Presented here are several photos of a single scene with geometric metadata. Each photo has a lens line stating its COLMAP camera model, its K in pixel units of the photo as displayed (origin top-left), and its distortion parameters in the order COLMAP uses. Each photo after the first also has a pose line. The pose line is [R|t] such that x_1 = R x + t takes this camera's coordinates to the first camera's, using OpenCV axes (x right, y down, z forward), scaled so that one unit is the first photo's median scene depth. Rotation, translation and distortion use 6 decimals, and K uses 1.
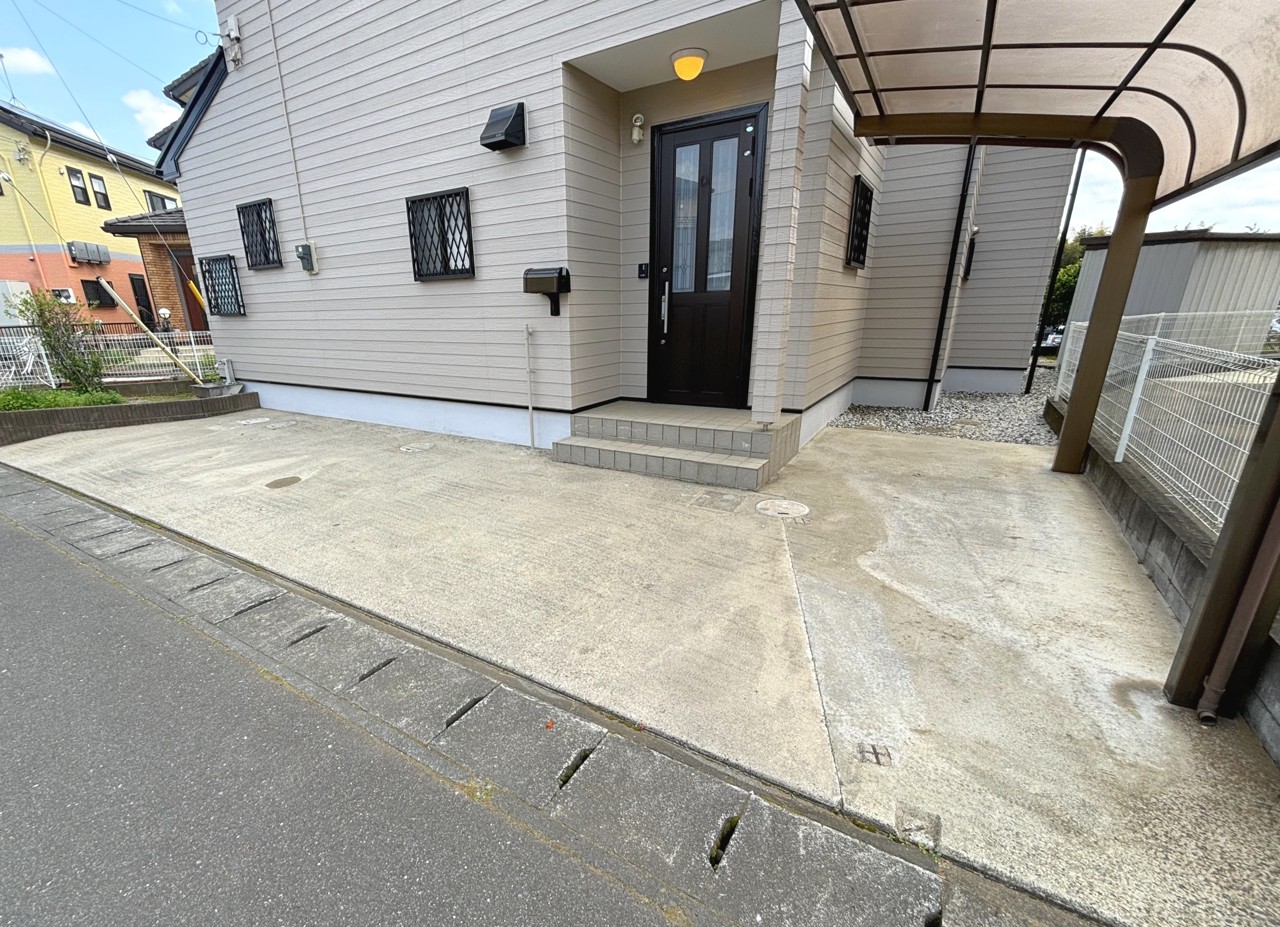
lens RADIAL K [[547.2, 0, 607.4], [0, 547.2, 513.1], [0, 0, 1]] dist [-0.006550, -0.000328]
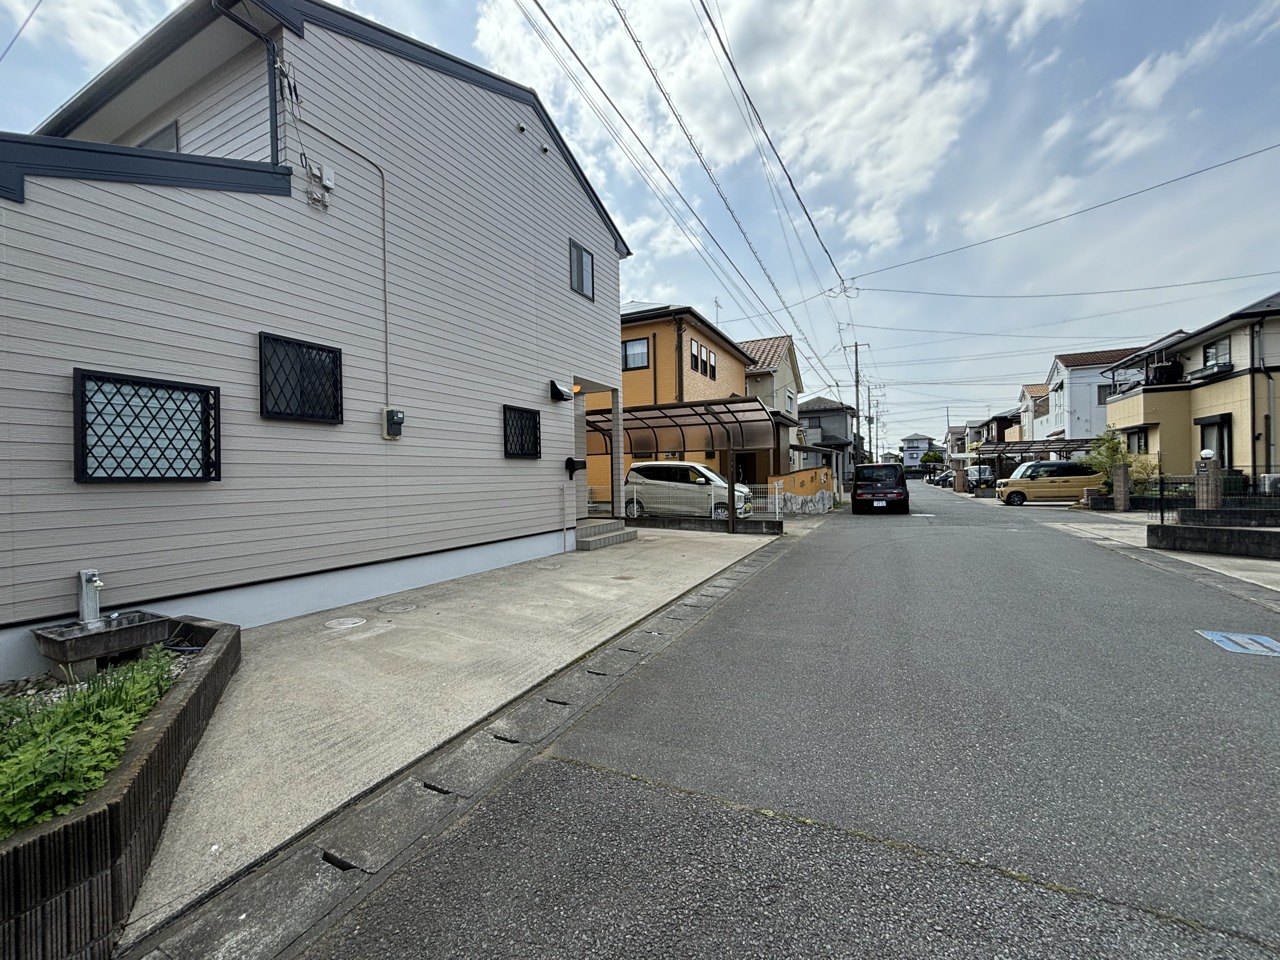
lens RADIAL K [[513.1, 0, 640.0], [0, 513.1, 480.0], [0, 0, 1]] dist [-0.000059, -0.000101]
pose [[-0.111108, 0.010774, 0.993750, -2.049502], [0.363673, 0.931025, 0.030567, -0.343459], [-0.924877, 0.364796, -0.107363, 1.017771]]
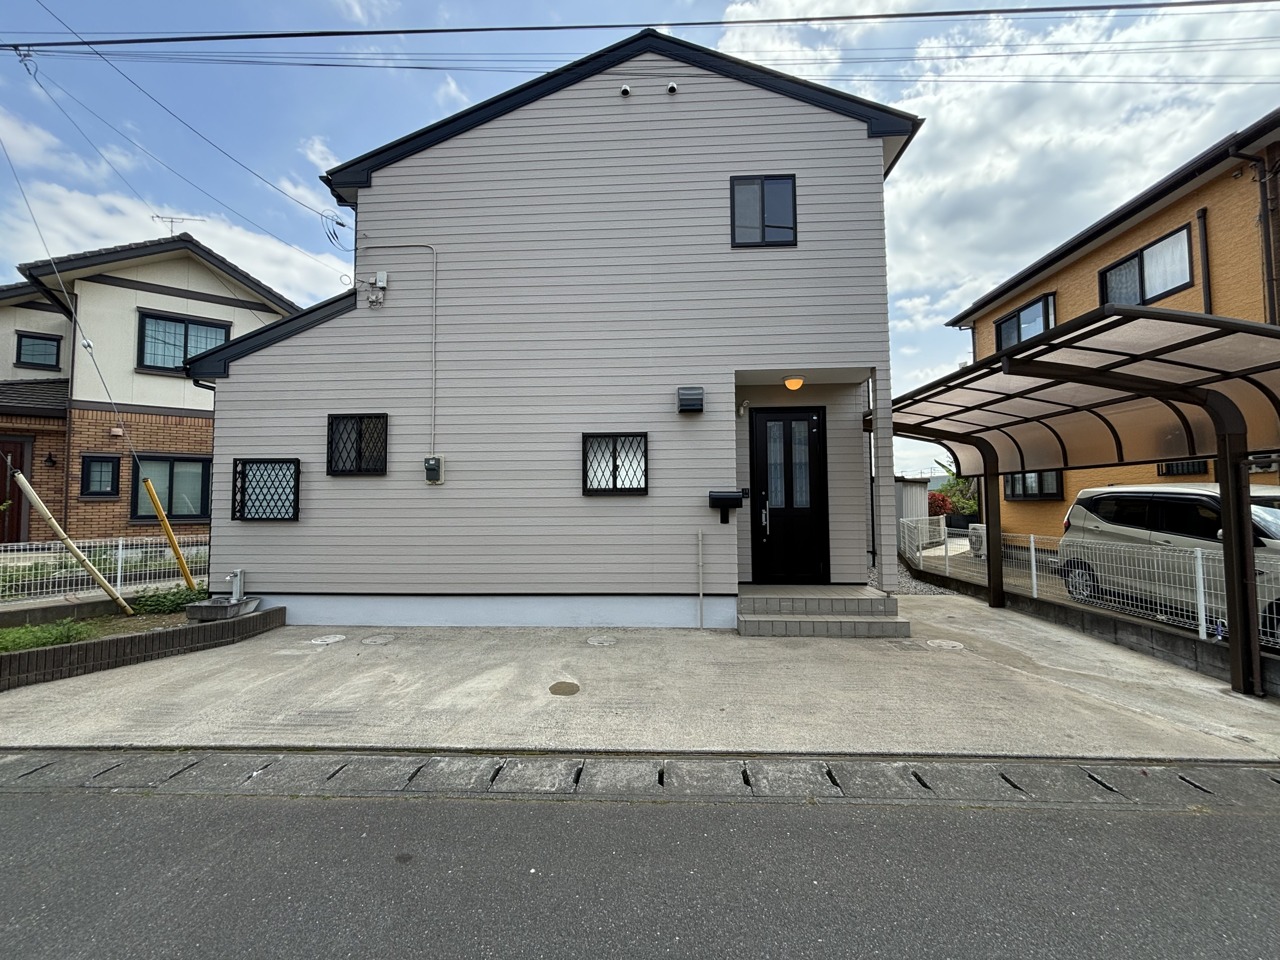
lens RADIAL K [[513.1, 0, 640.0], [0, 513.1, 480.0], [0, 0, 1]] dist [-0.000059, -0.000101]
pose [[0.870414, 0.032590, 0.491240, -0.947729], [0.163709, 0.921866, -0.351230, -0.056043], [-0.464304, 0.386136, 0.797070, 0.058360]]
